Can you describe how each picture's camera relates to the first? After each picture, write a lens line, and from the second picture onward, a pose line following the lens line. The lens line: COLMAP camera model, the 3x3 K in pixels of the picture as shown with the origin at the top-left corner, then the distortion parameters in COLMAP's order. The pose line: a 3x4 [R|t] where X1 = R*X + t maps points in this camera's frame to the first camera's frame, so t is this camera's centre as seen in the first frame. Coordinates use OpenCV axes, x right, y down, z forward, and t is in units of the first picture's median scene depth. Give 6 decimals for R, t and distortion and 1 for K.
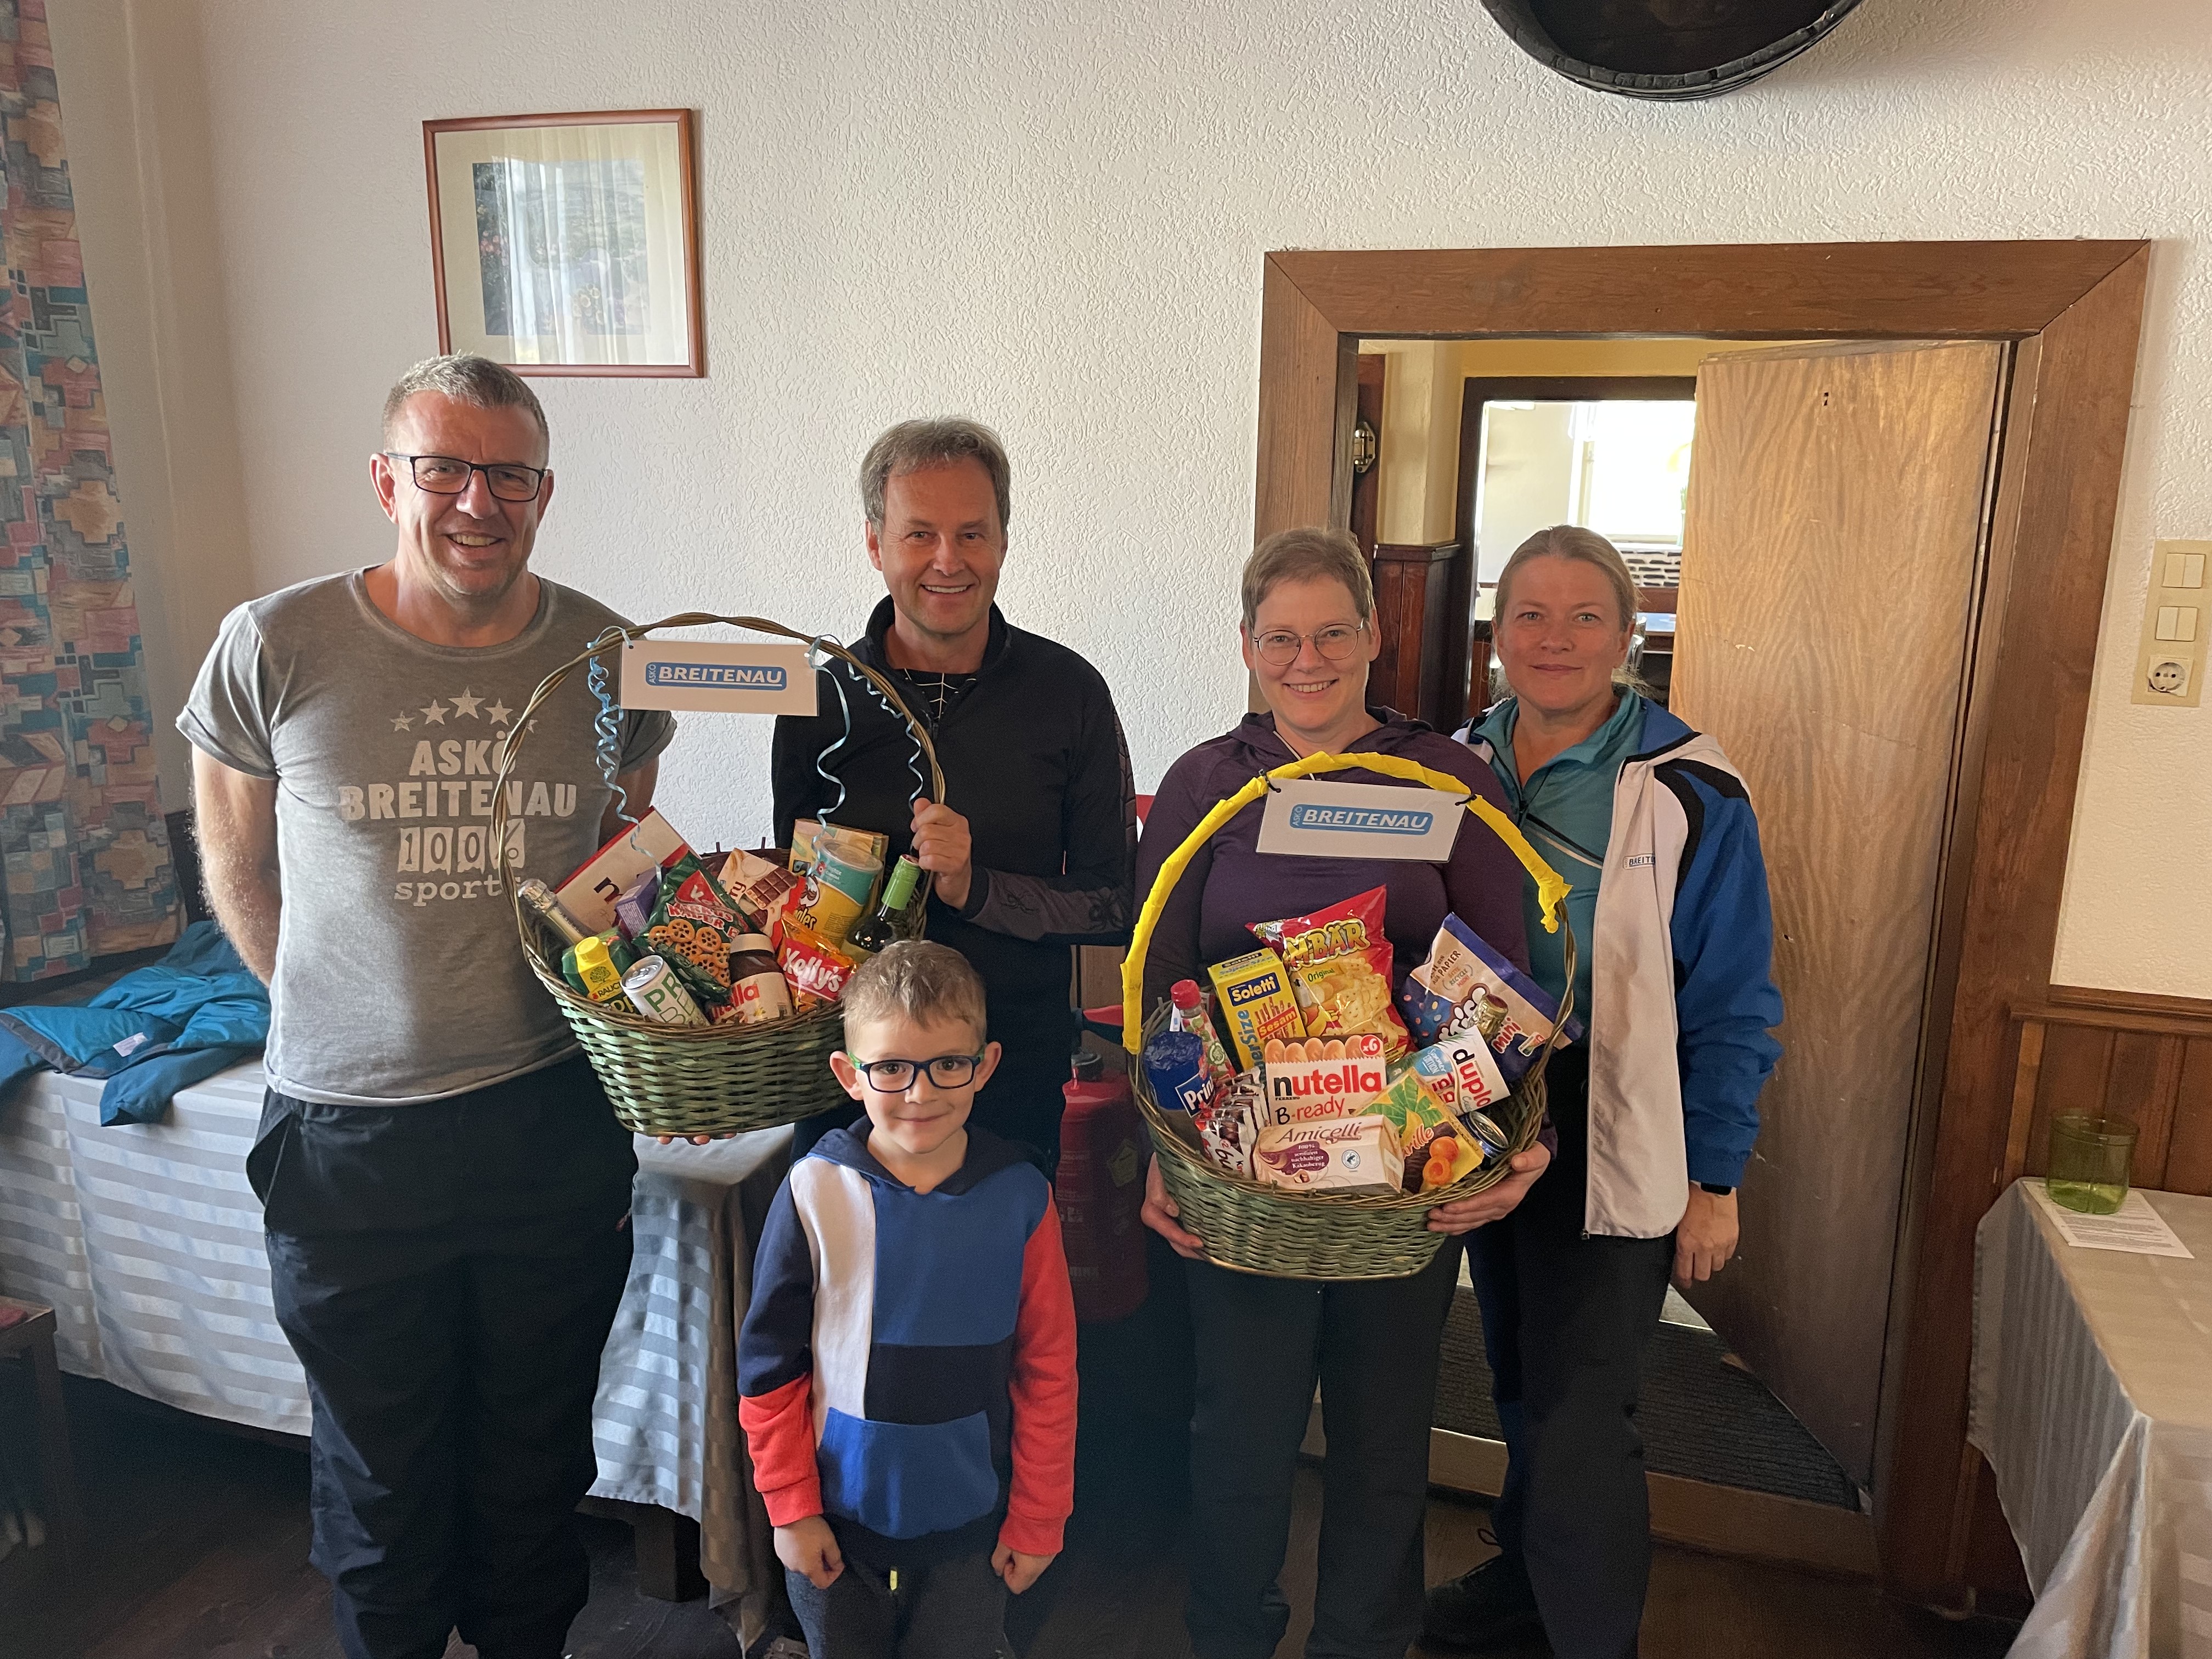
lens RADIAL K [[1658.0, 0, 1086.2], [0, 1658.0, 816.5], [0, 0, 1]] dist [0.074022, -0.087523]
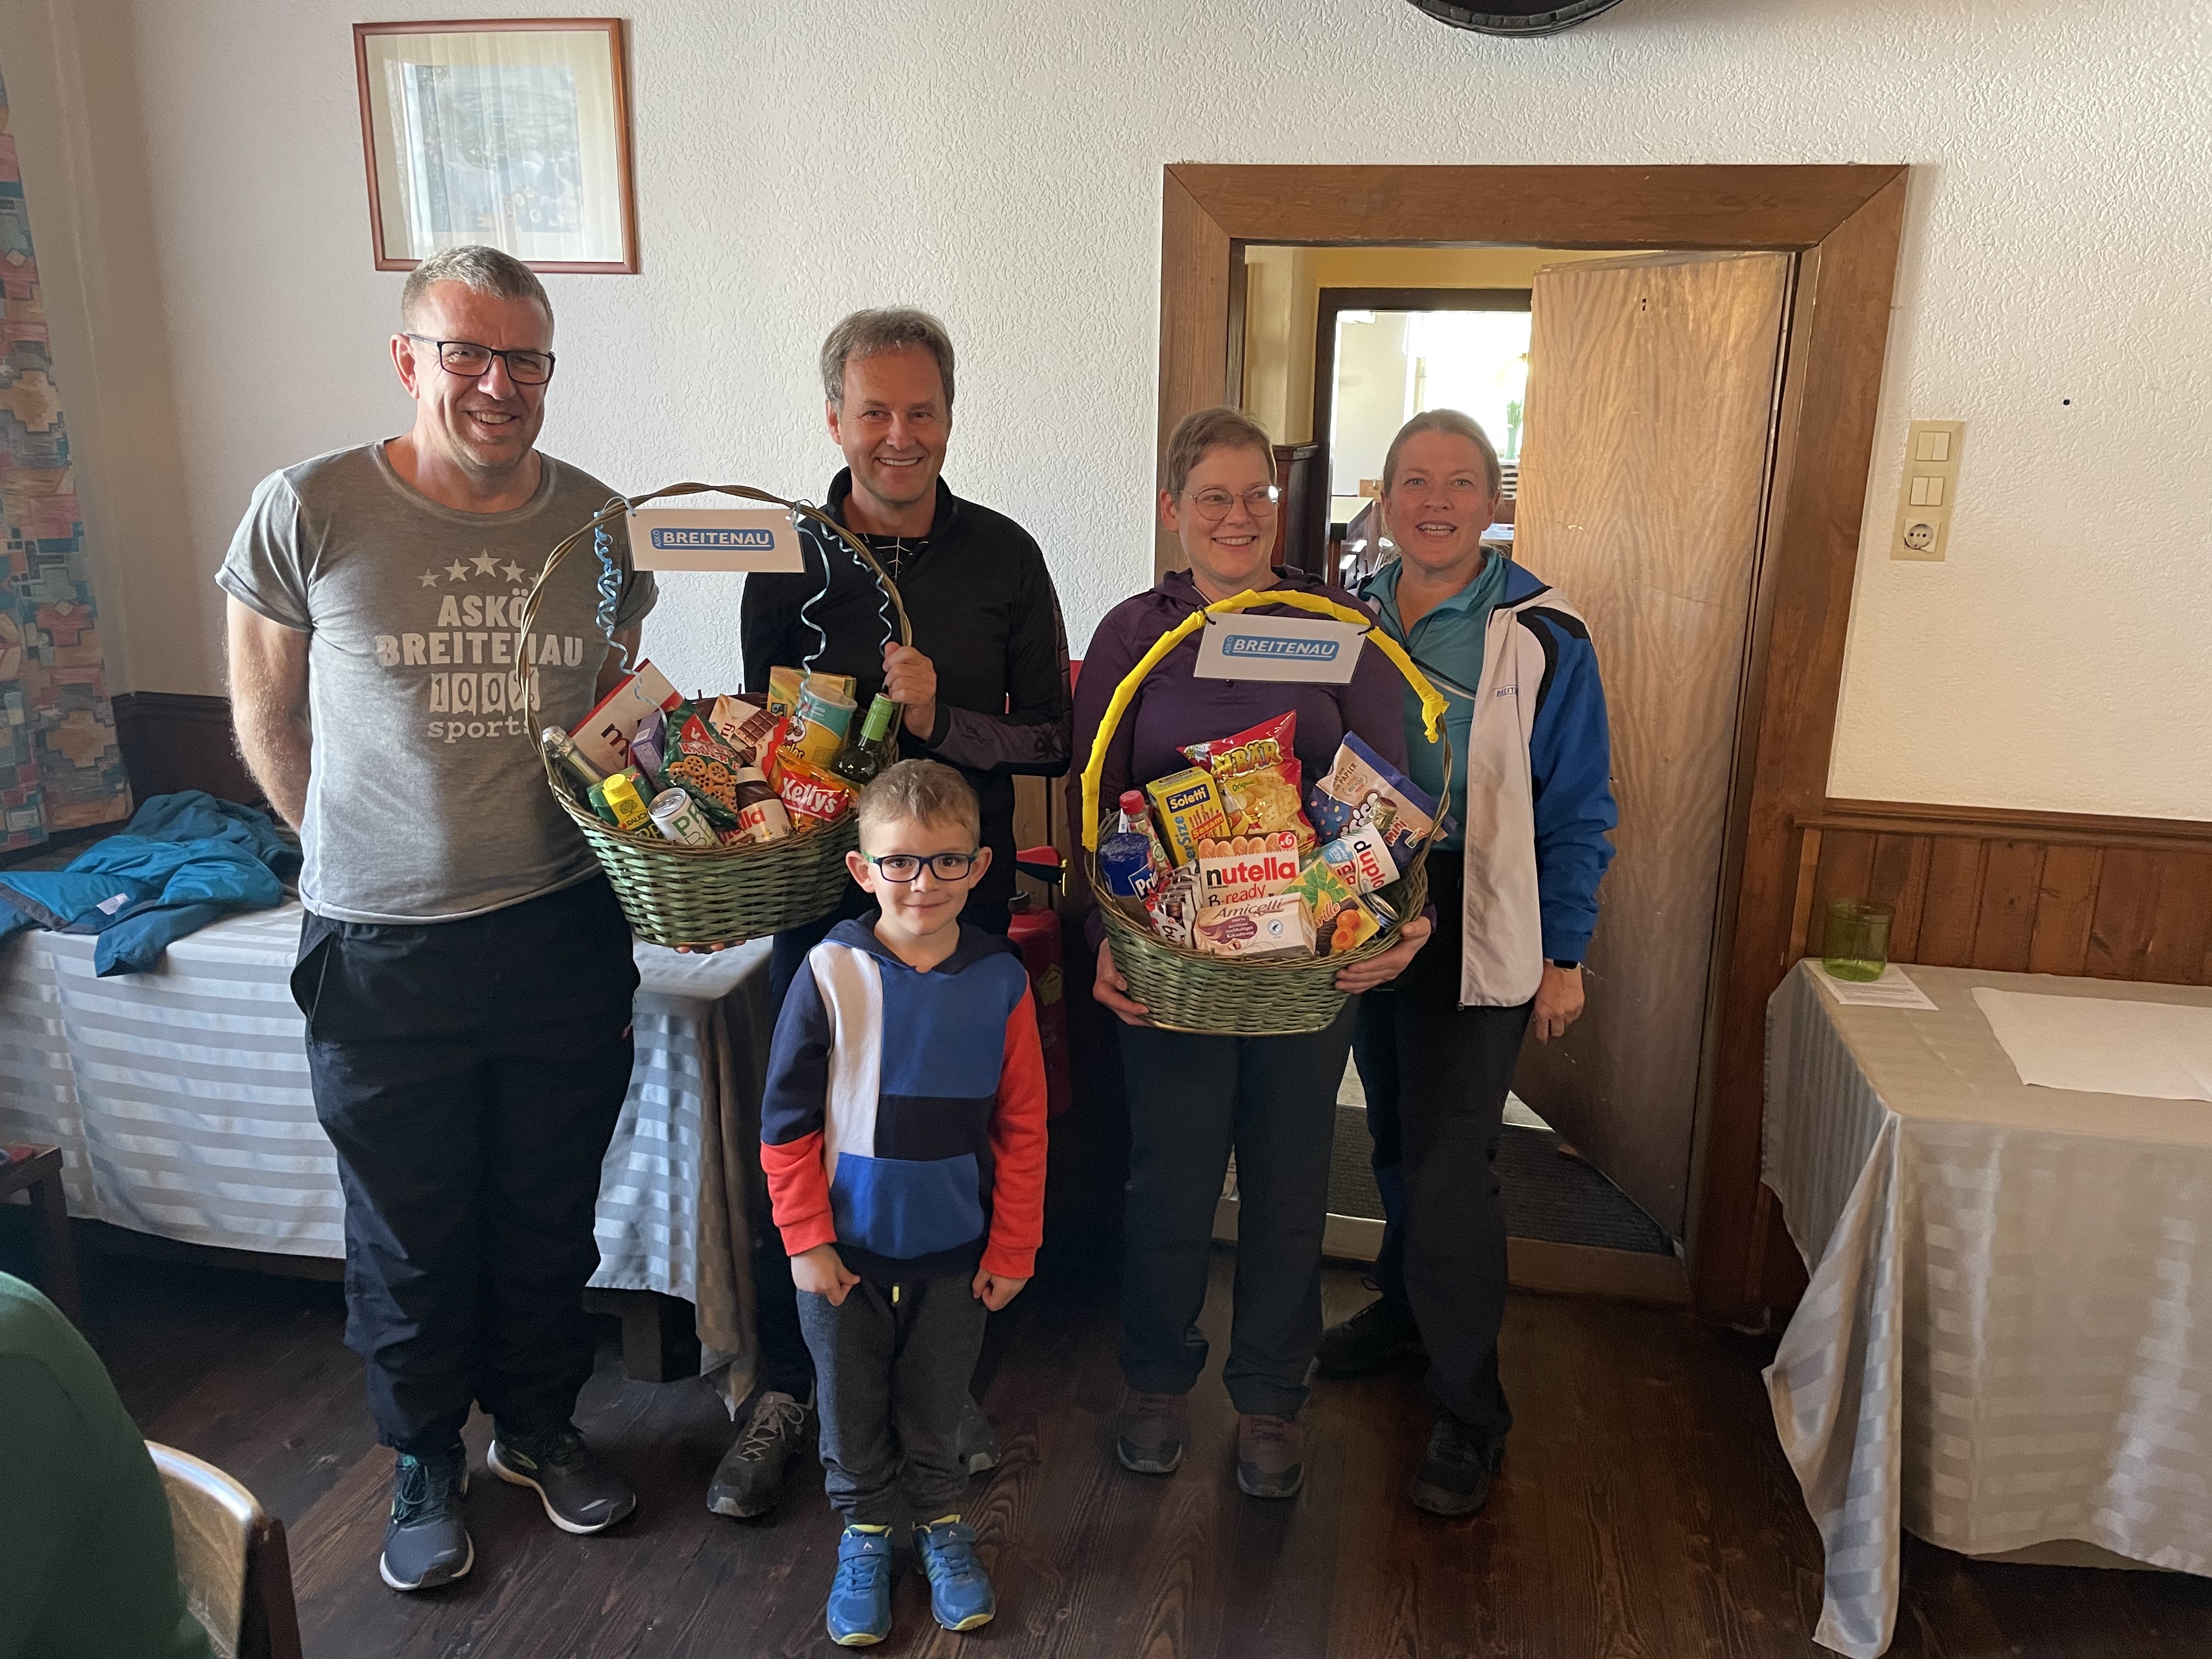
lens RADIAL K [[1658.0, 0, 1094.1], [0, 1658.0, 805.6], [0, 0, 1]] dist [0.074022, -0.087523]
pose [[0.994618, -0.022641, 0.101109, -0.058891], [0.018424, 0.998928, 0.042456, 0.039884], [-0.101962, -0.040364, 0.993969, -0.118068]]
